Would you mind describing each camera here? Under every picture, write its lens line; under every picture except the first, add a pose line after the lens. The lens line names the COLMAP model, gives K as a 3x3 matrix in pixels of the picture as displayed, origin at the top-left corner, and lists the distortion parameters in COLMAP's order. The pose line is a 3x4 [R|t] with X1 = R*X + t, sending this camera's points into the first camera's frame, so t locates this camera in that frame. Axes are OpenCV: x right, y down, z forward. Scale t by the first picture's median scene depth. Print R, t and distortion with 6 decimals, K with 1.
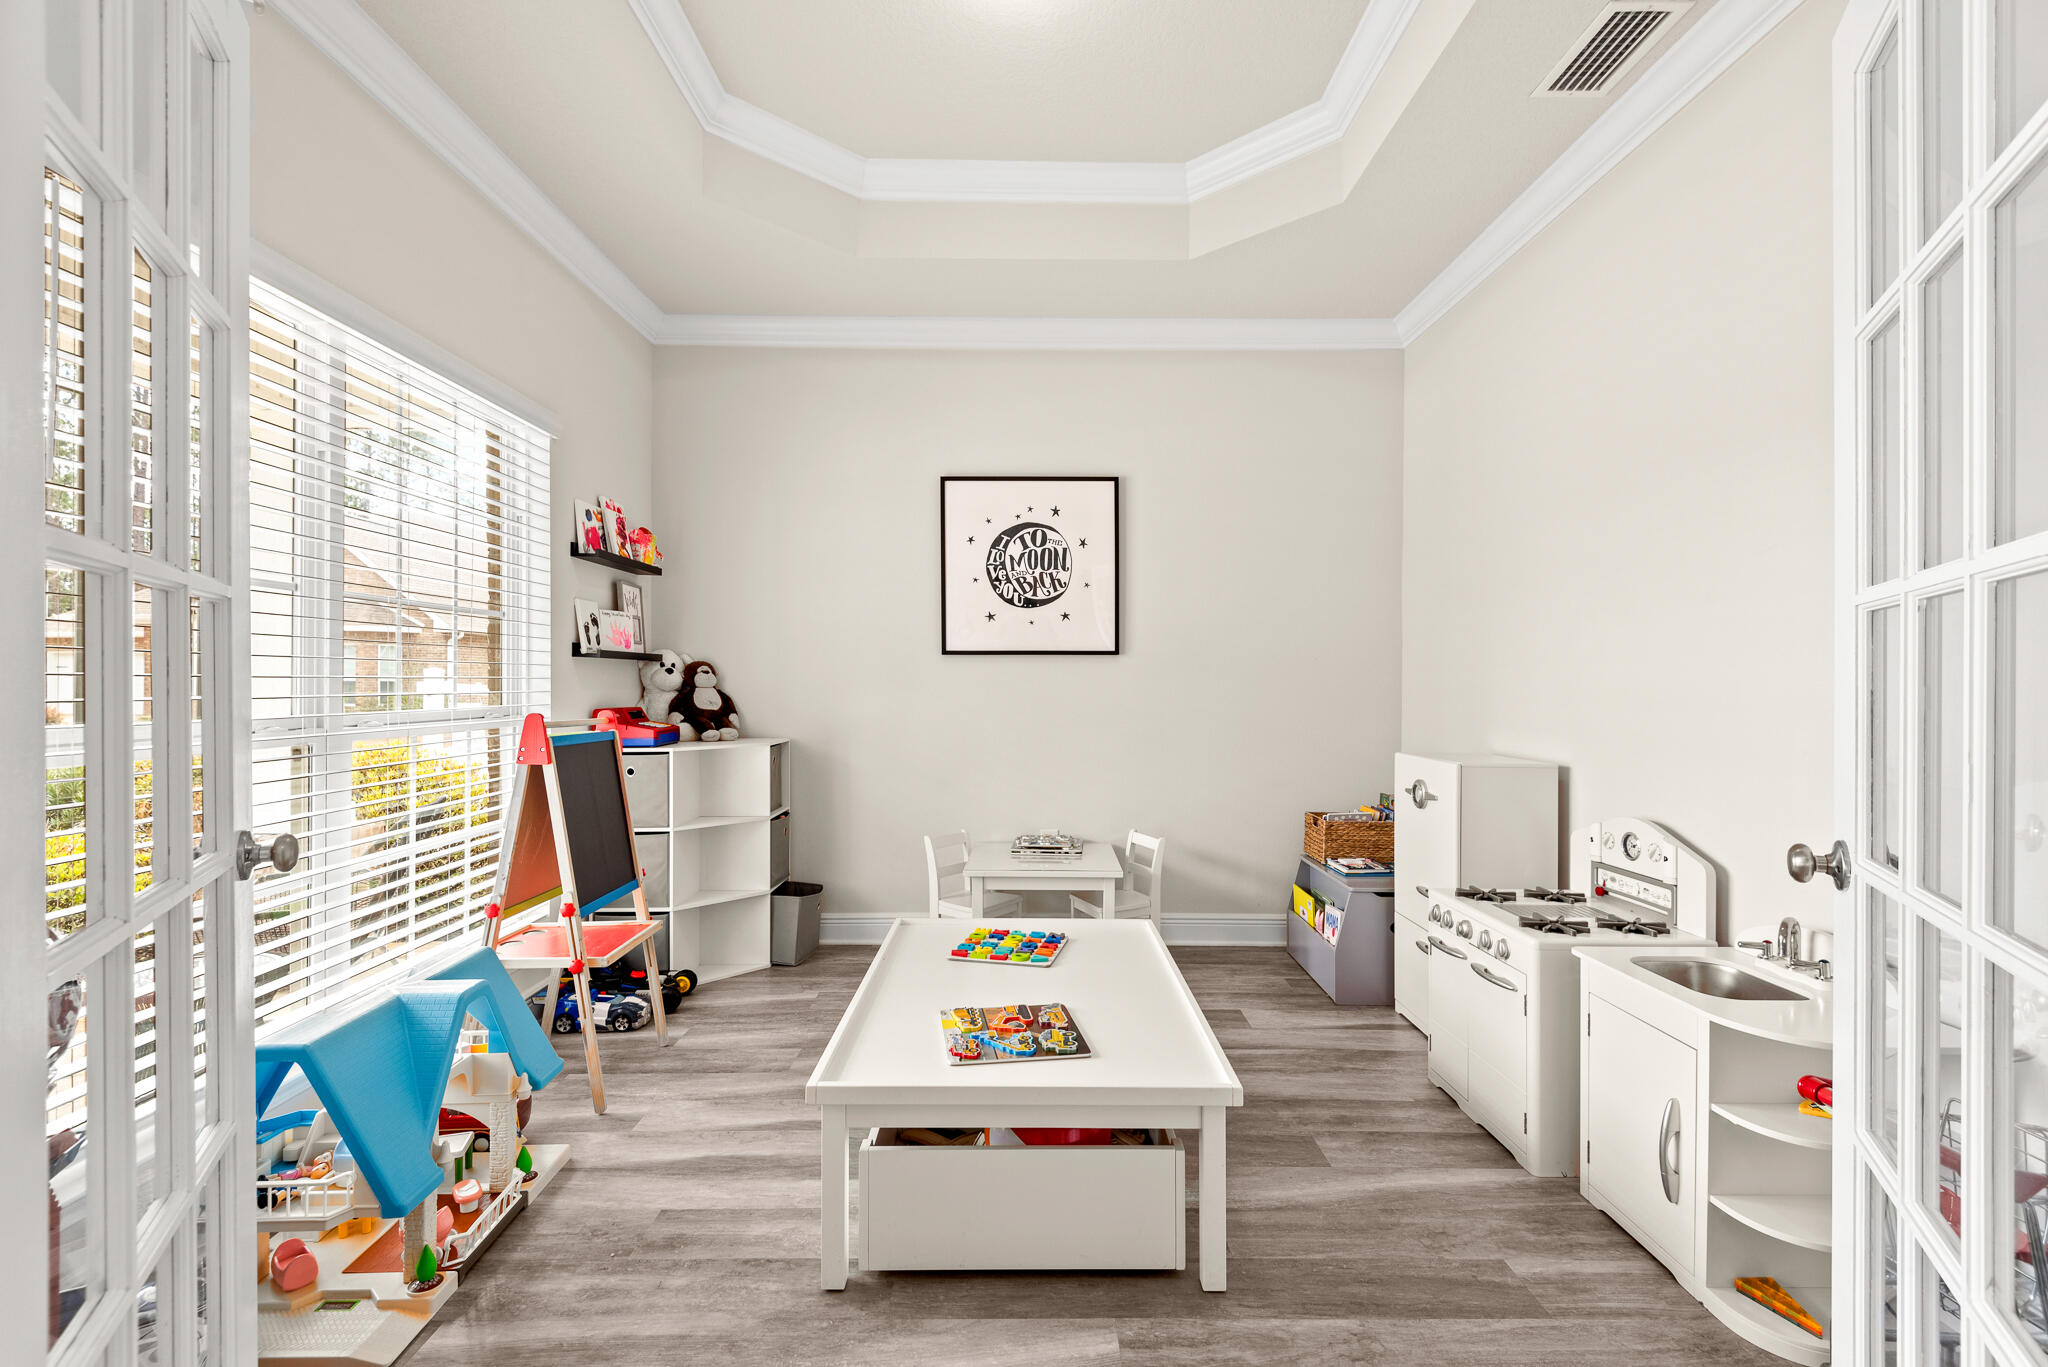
lens RADIAL K [[928.5, 0, 1017.1], [0, 928.5, 670.1], [0, 0, 1]] dist [0.028369, -0.017446]
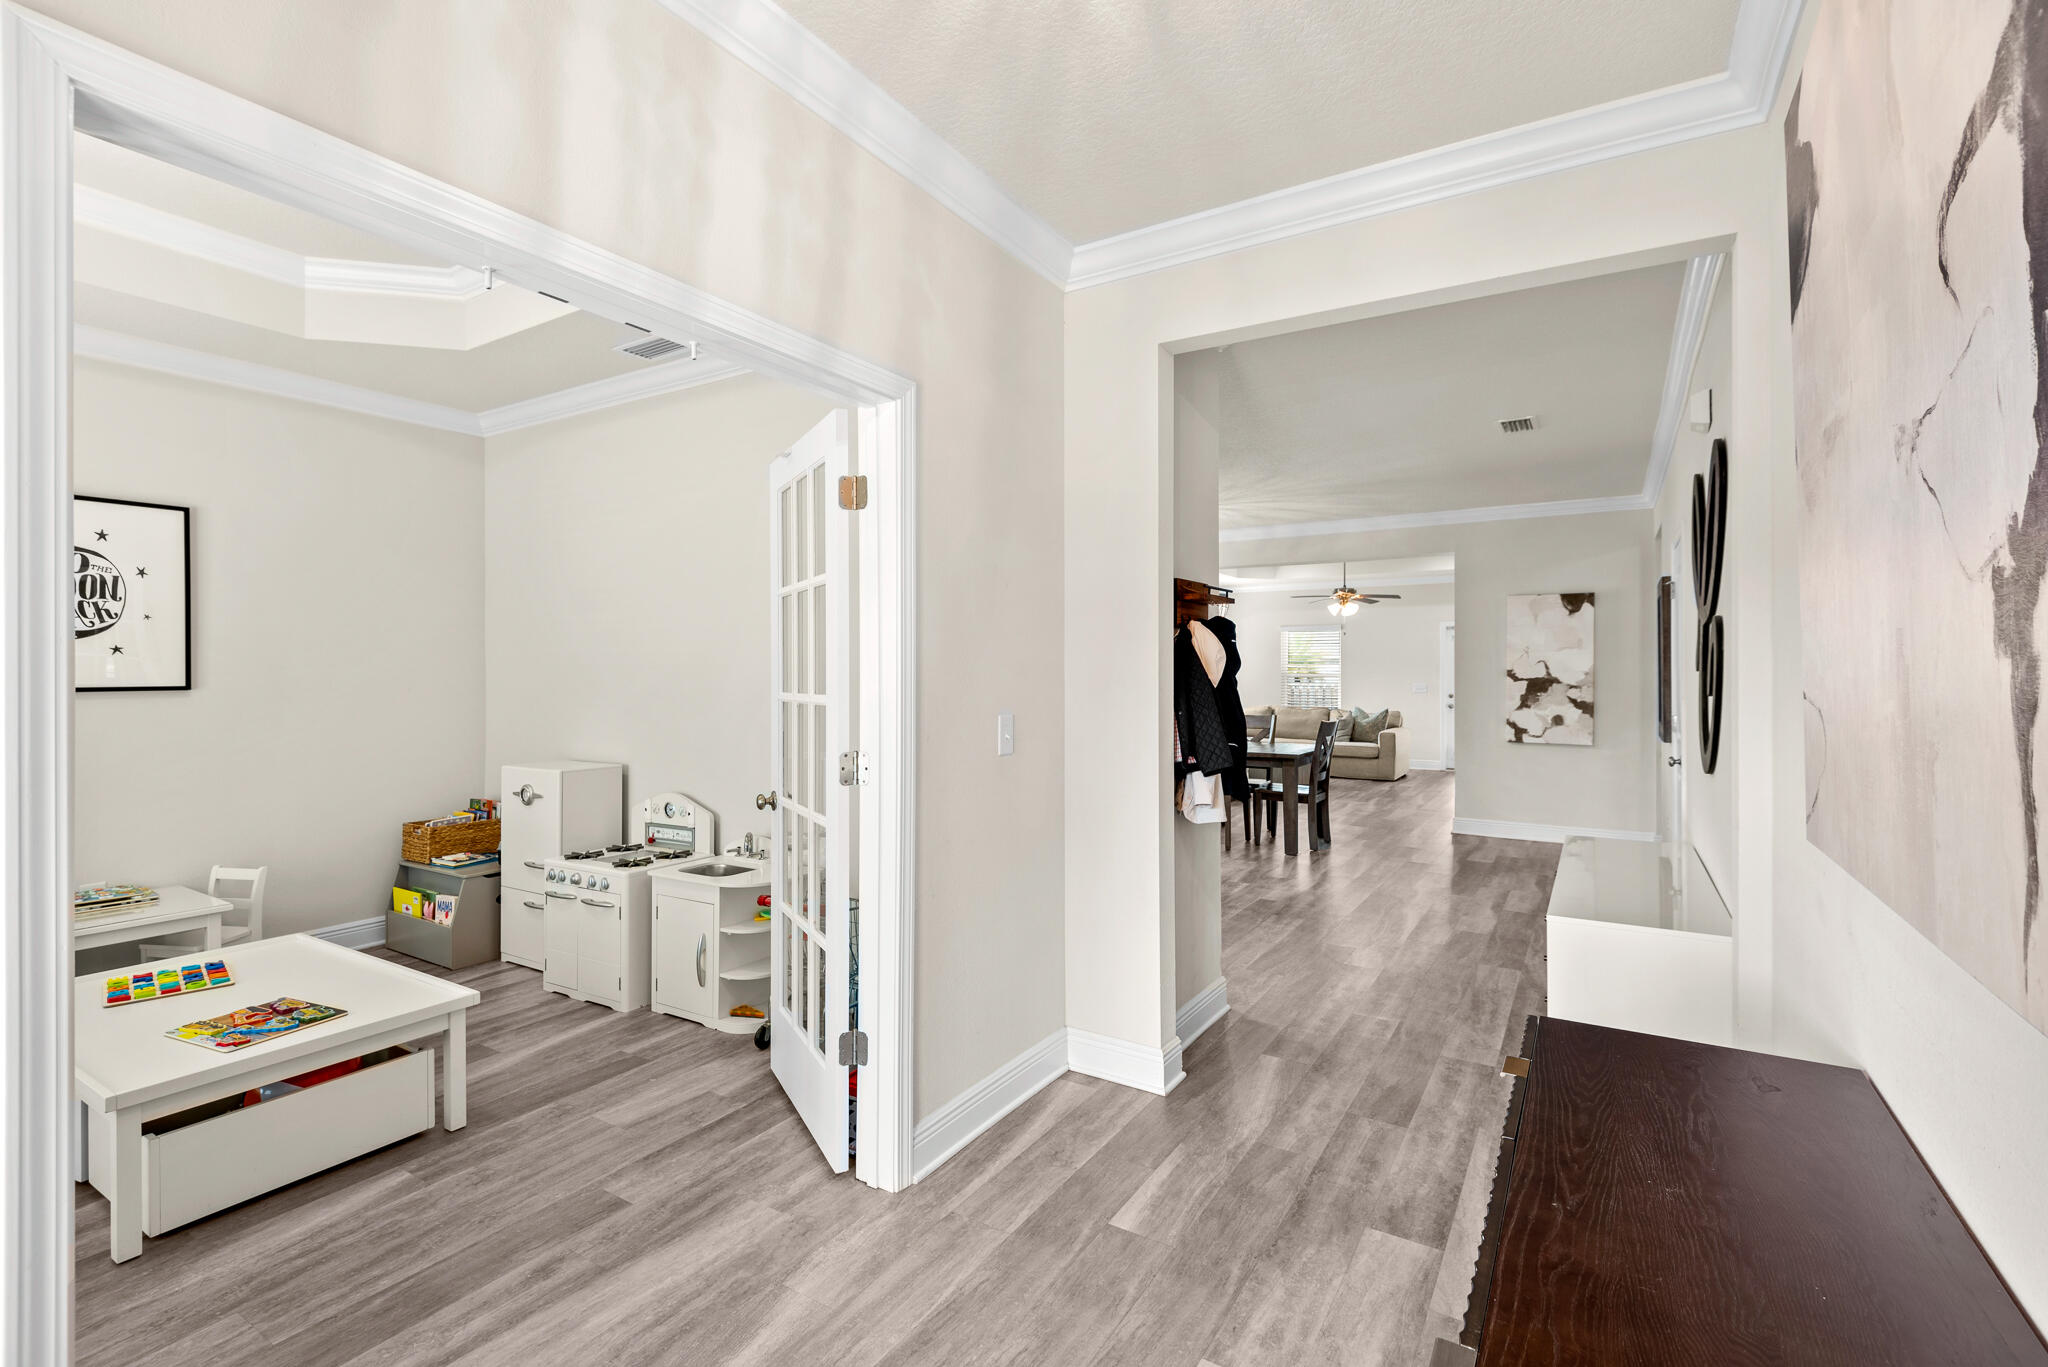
lens RADIAL K [[928.5, 0, 1025.0], [0, 928.5, 680.7], [0, 0, 1]] dist [0.028369, -0.017446]
pose [[0.532741, -0.014541, 0.846153, -0.451076], [-0.004038, 0.999797, 0.019723, -0.086188], [-0.846269, -0.013924, 0.532574, -0.463476]]
